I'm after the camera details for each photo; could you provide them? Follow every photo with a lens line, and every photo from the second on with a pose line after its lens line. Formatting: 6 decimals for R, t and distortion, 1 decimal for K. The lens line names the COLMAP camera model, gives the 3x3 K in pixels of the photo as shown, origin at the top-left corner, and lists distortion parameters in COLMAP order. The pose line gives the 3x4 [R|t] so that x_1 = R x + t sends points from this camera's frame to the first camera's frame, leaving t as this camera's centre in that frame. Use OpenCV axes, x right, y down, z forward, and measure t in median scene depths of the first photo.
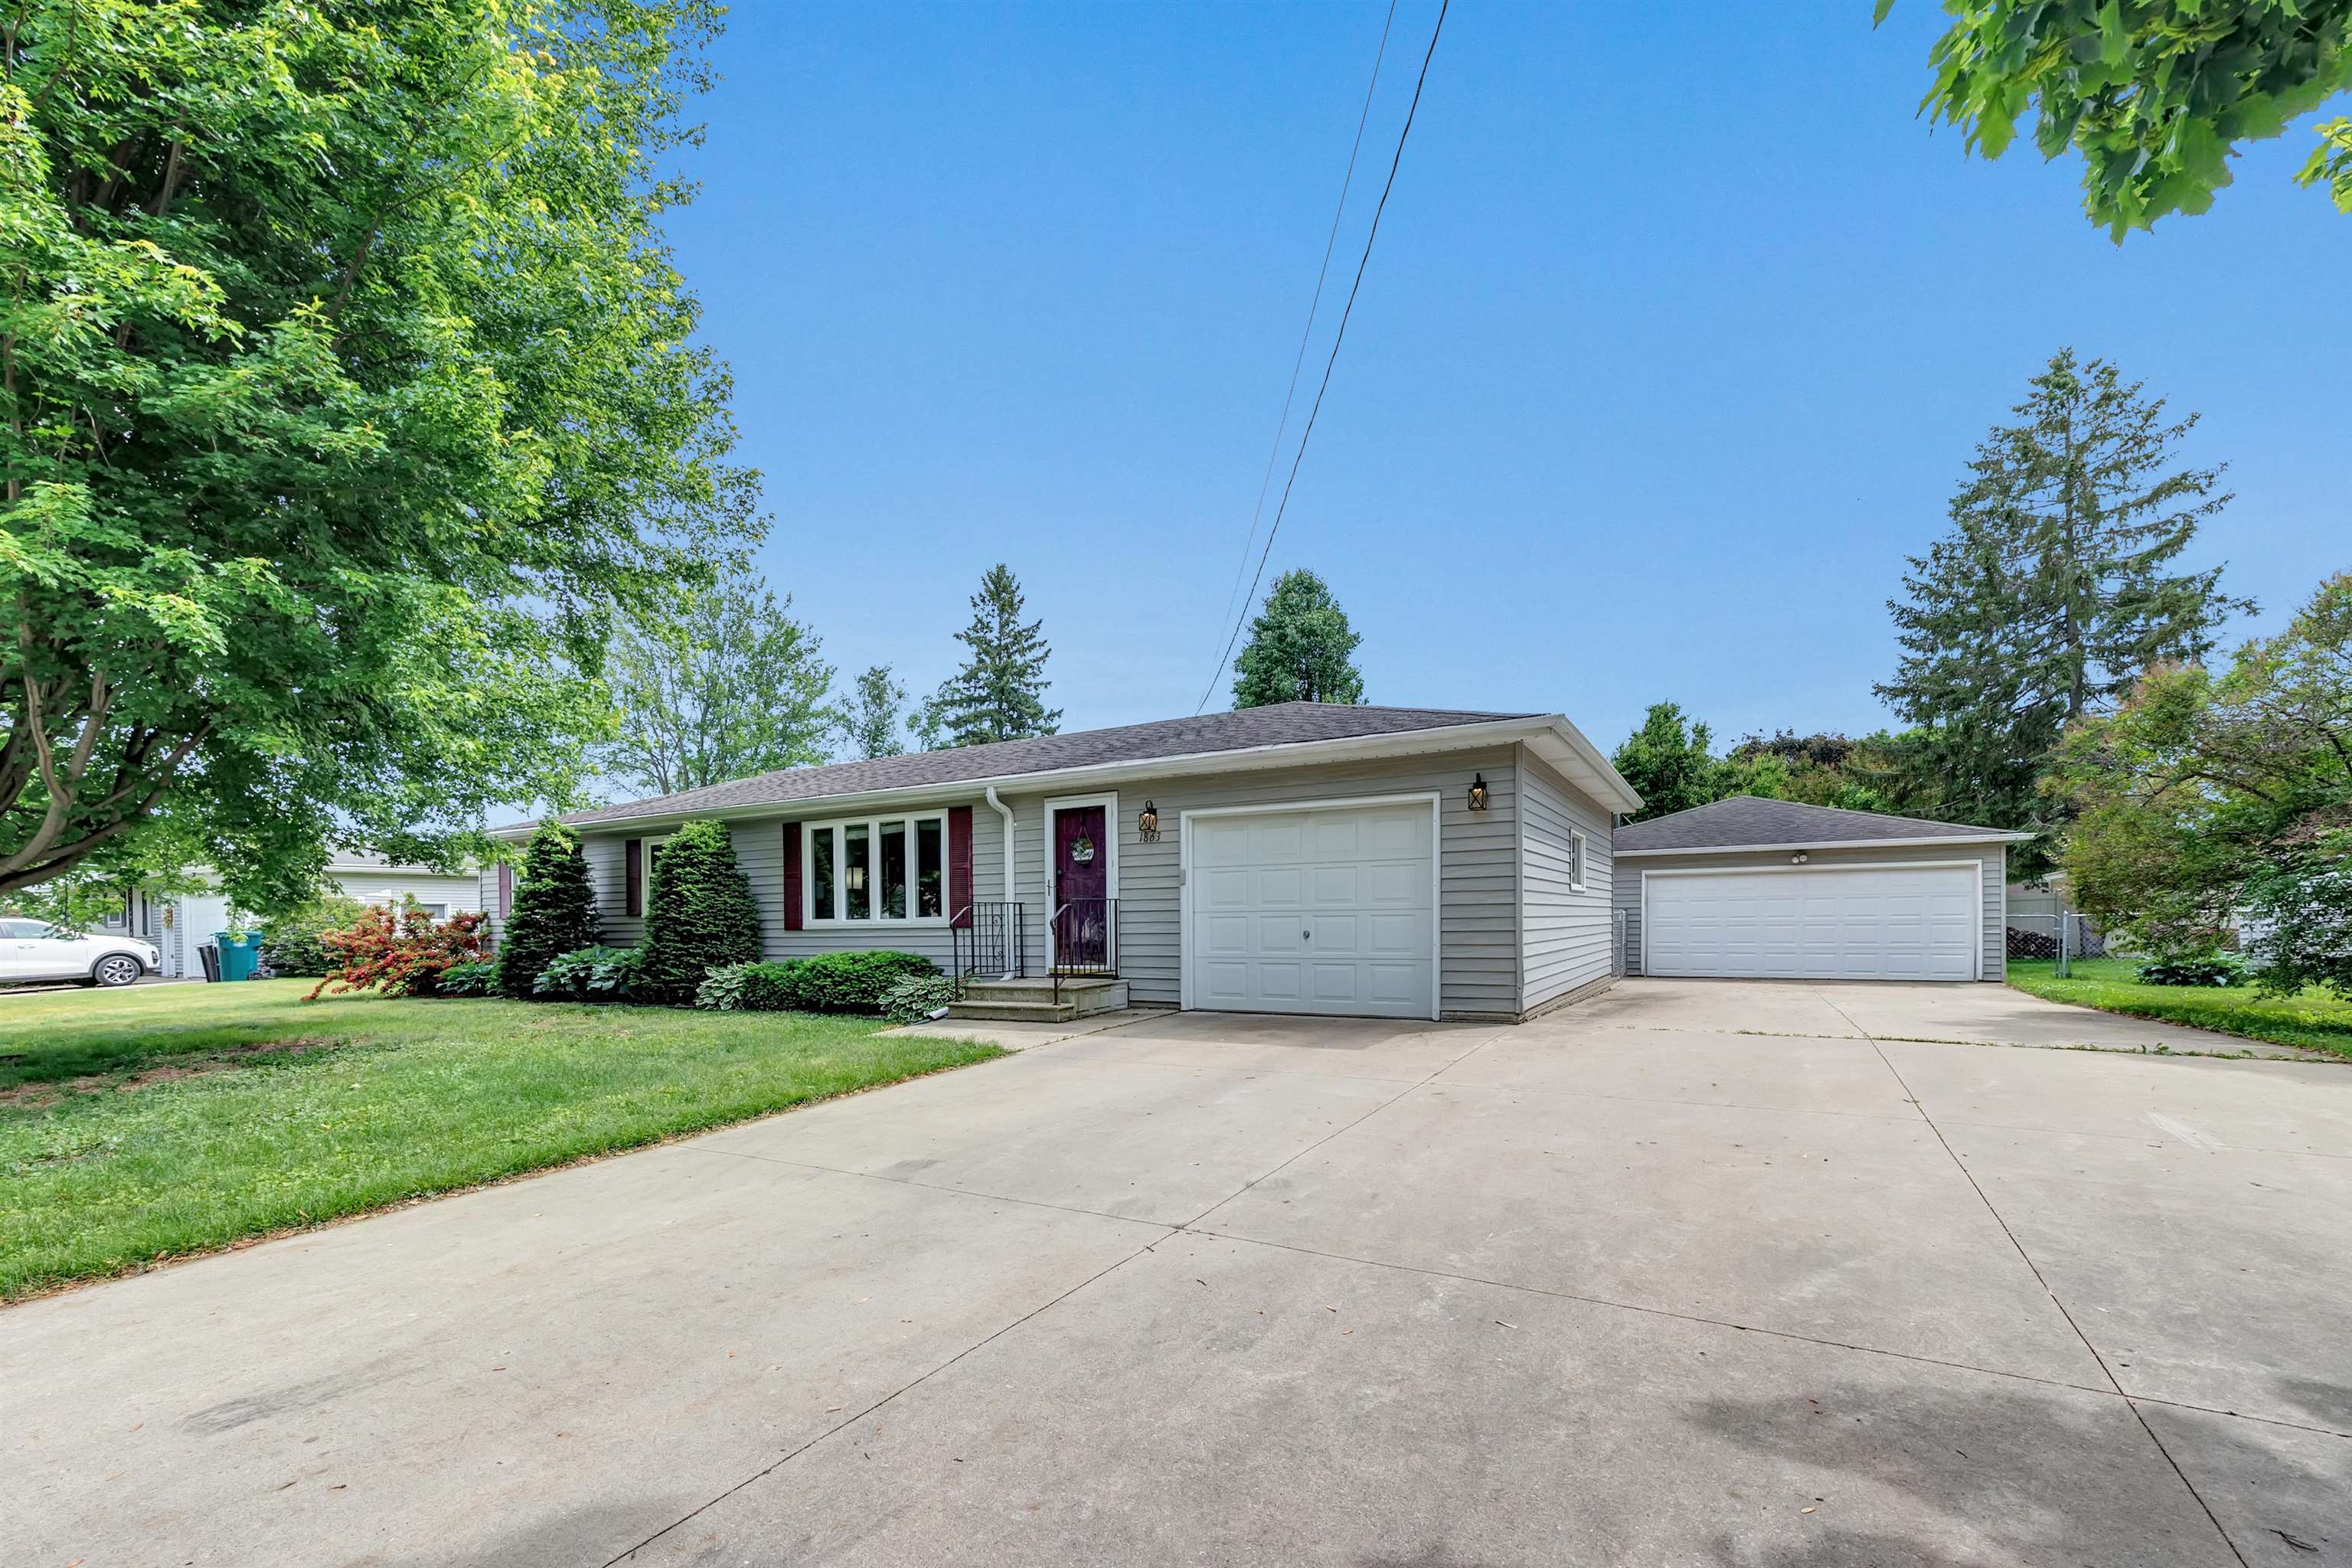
lens RADIAL K [[954.3, 0, 1149.5], [0, 954.3, 916.0], [0, 0, 1]] dist [-0.004072, 0.002525]
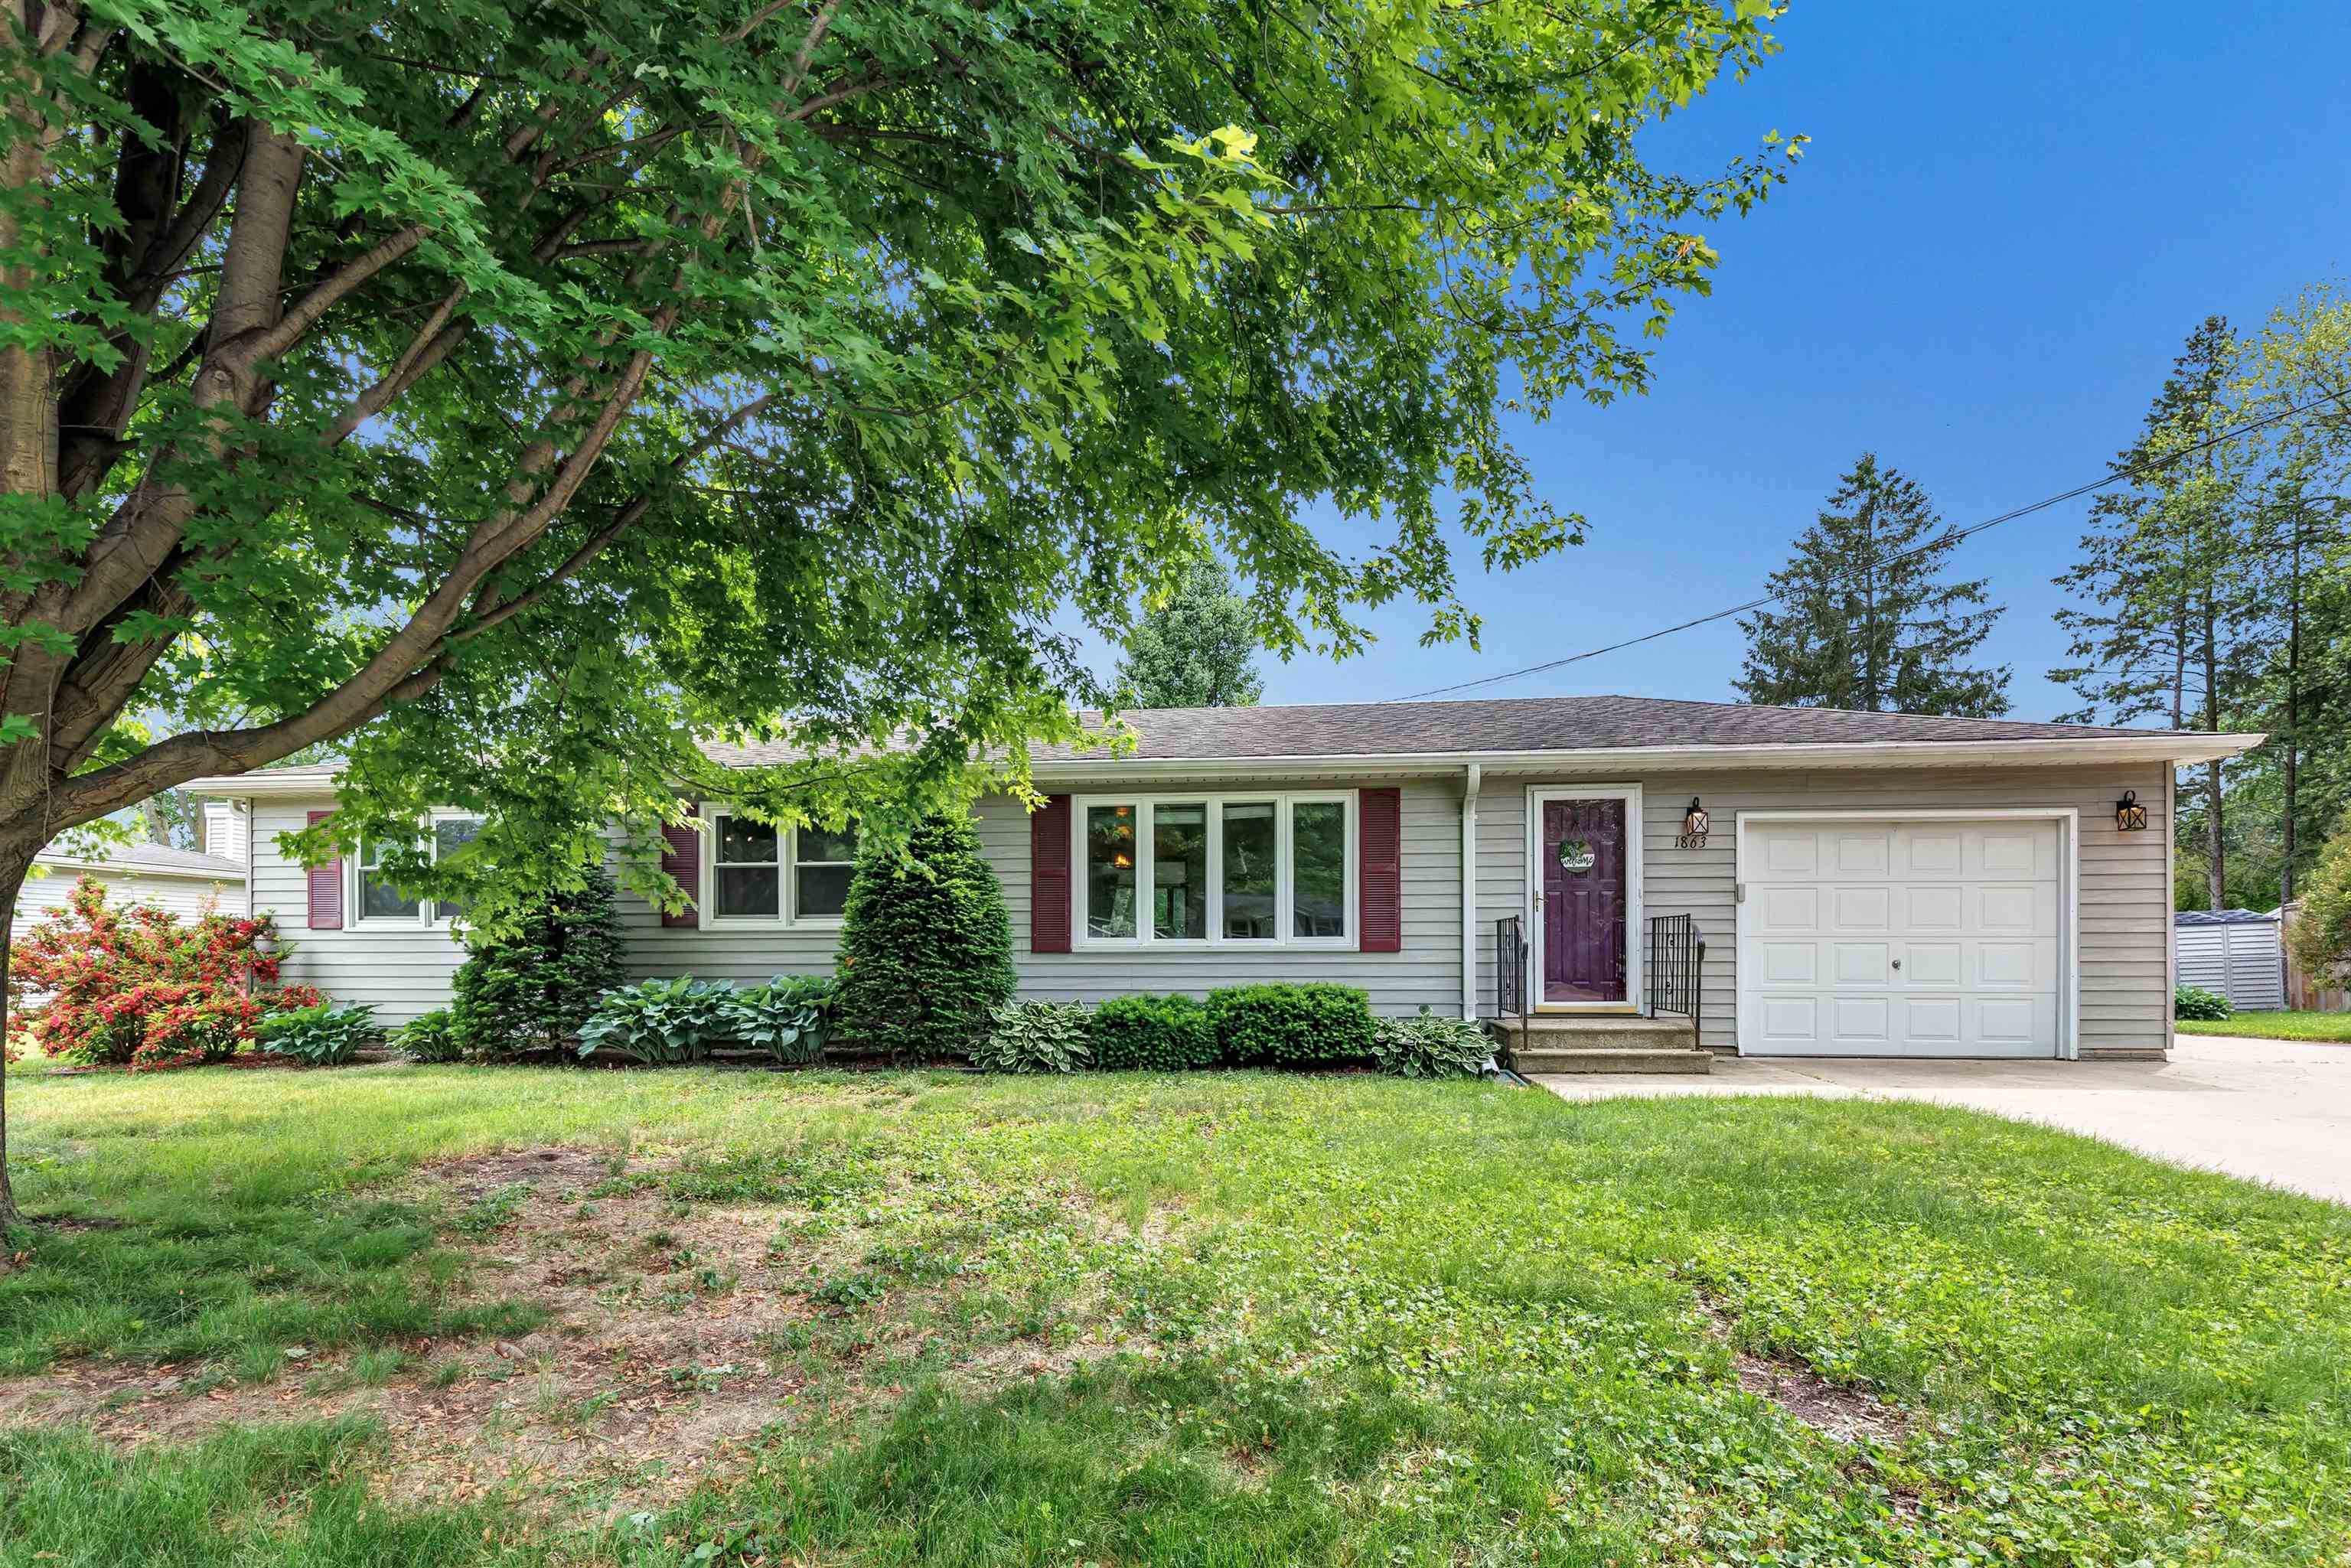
lens RADIAL K [[1116.7, 0, 1171.2], [0, 1116.7, 959.8], [0, 0, 1]] dist [-0.001805, -0.000230]
pose [[0.921487, 0.014257, 0.388147, -0.611471], [-0.015188, 0.999884, -0.000670, 0.018938], [-0.388111, -0.005278, 0.921597, 0.239622]]
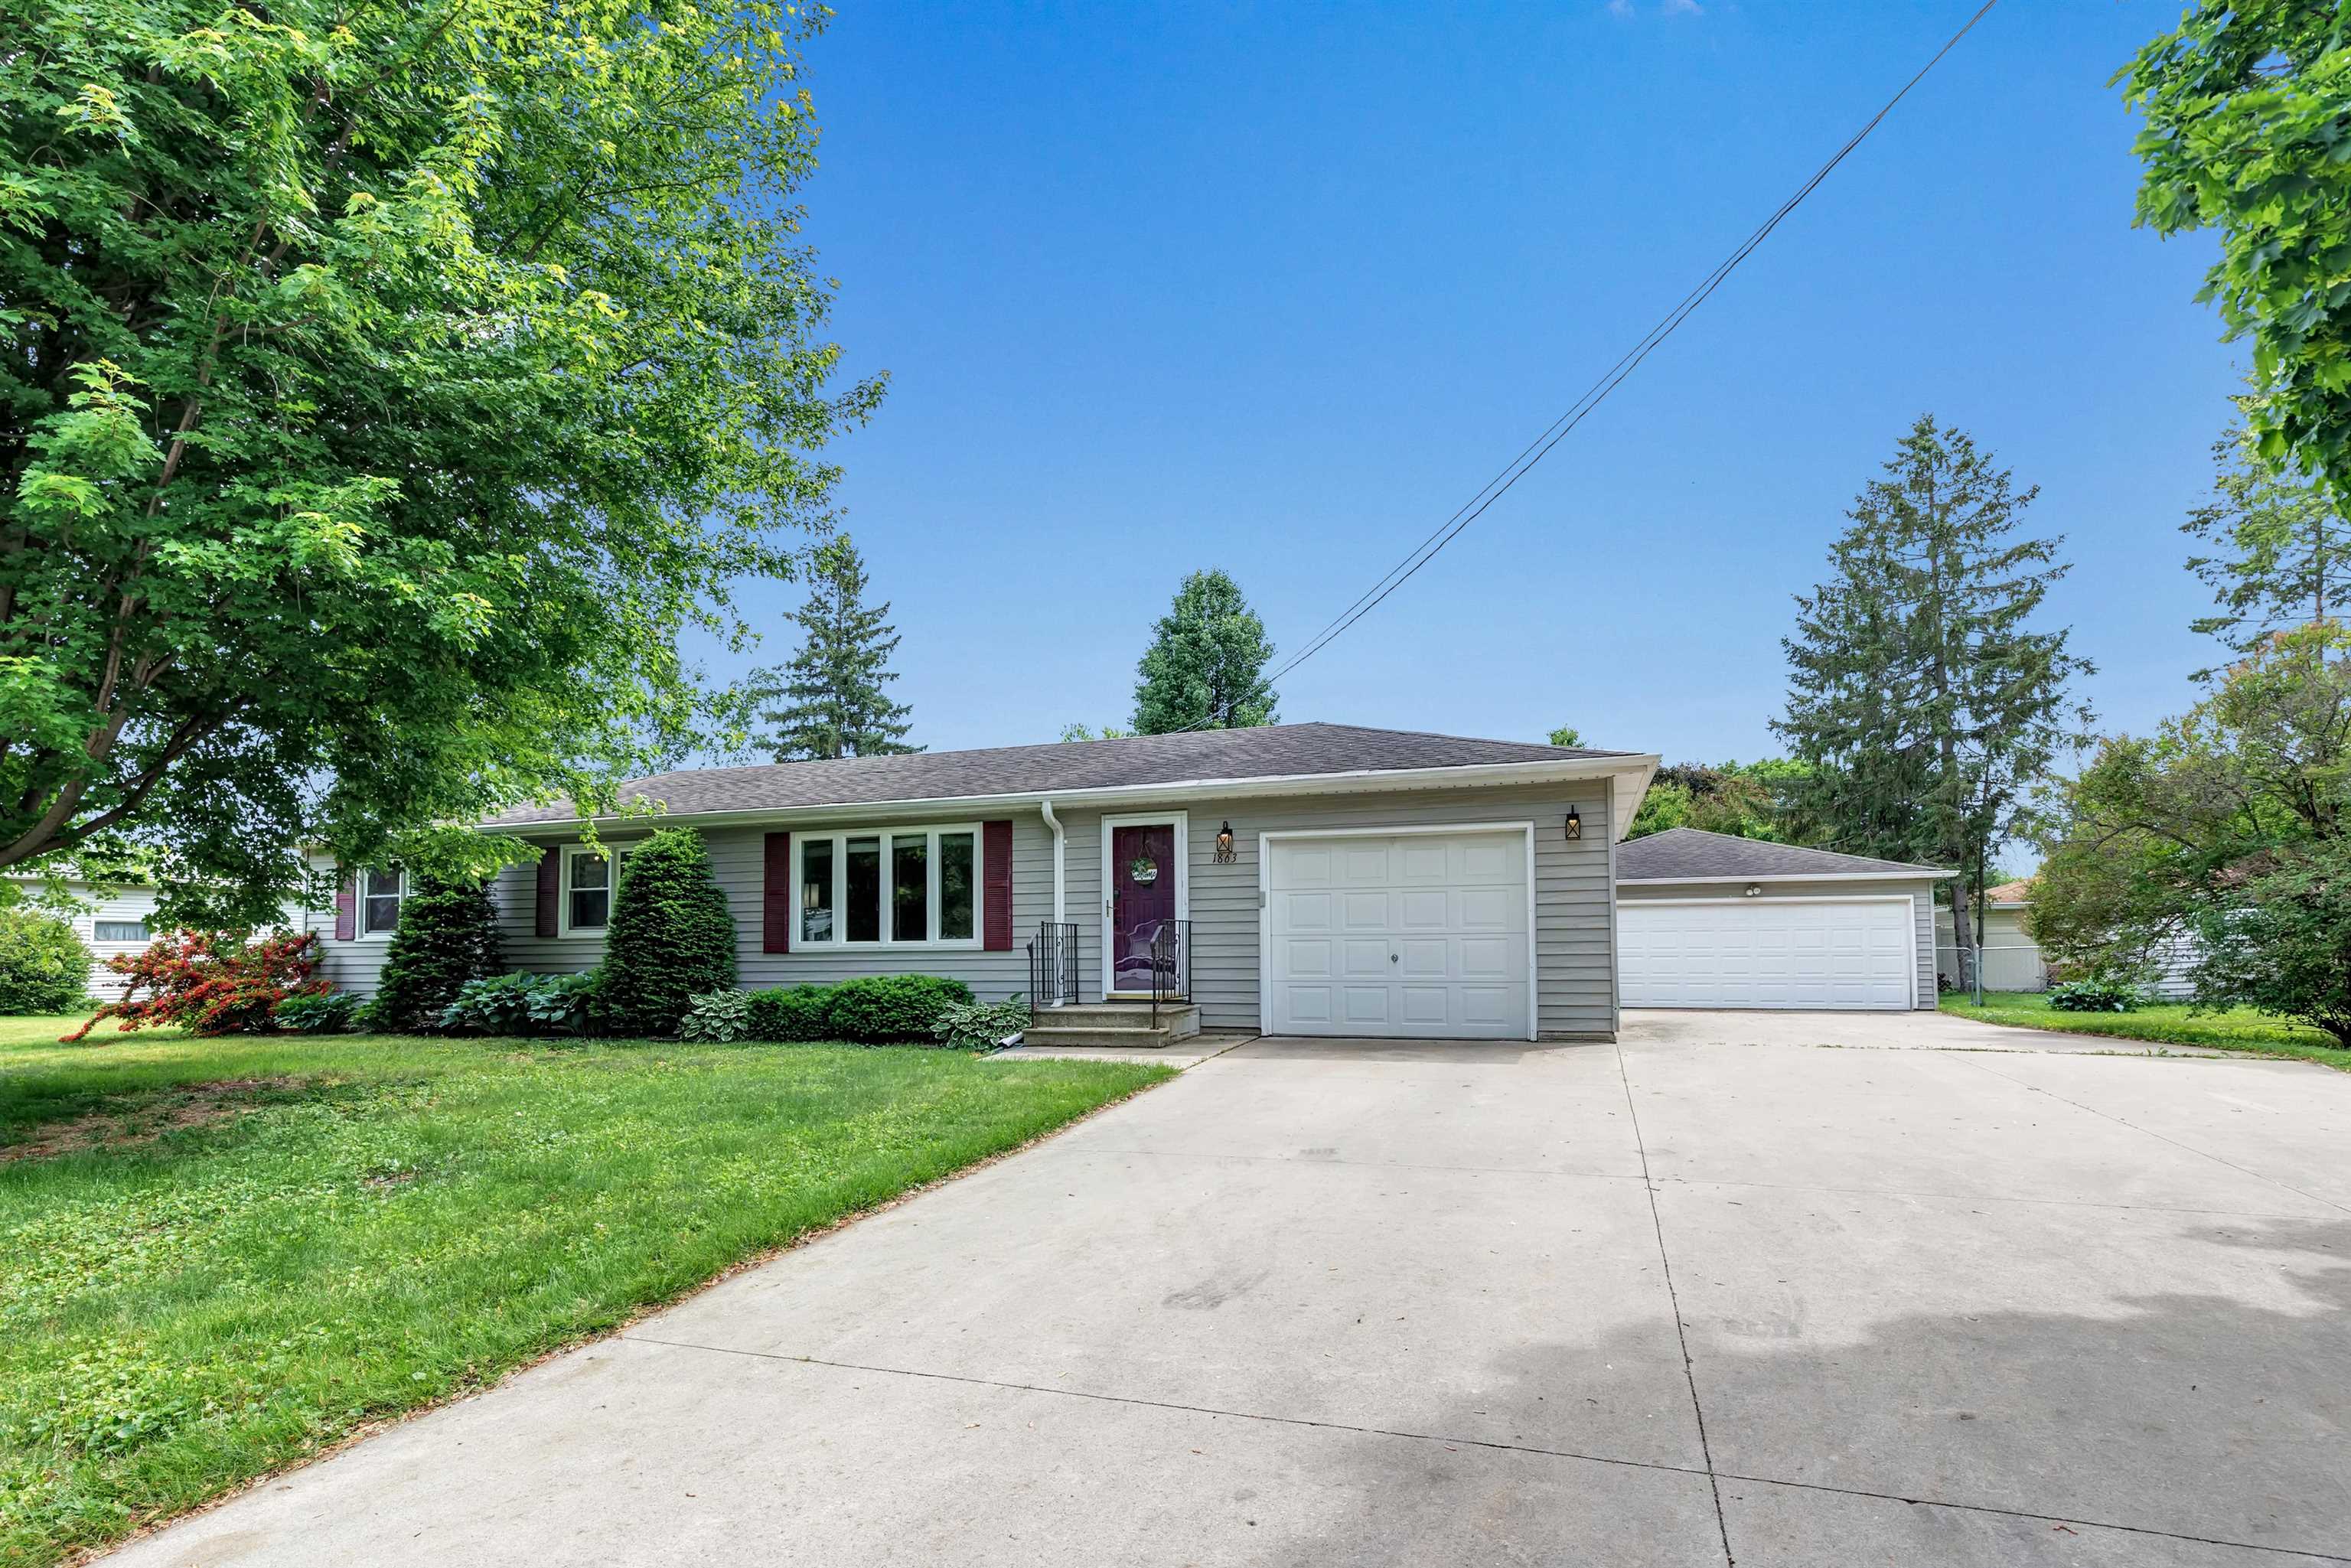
lens RADIAL K [[1116.7, 0, 1144.3], [0, 1116.7, 891.6], [0, 0, 1]] dist [-0.001805, -0.000230]
pose [[0.984394, 0.015771, 0.175268, -0.222680], [-0.006806, 0.998643, -0.051631, 0.008881], [-0.175844, 0.049632, 0.983166, -0.084376]]
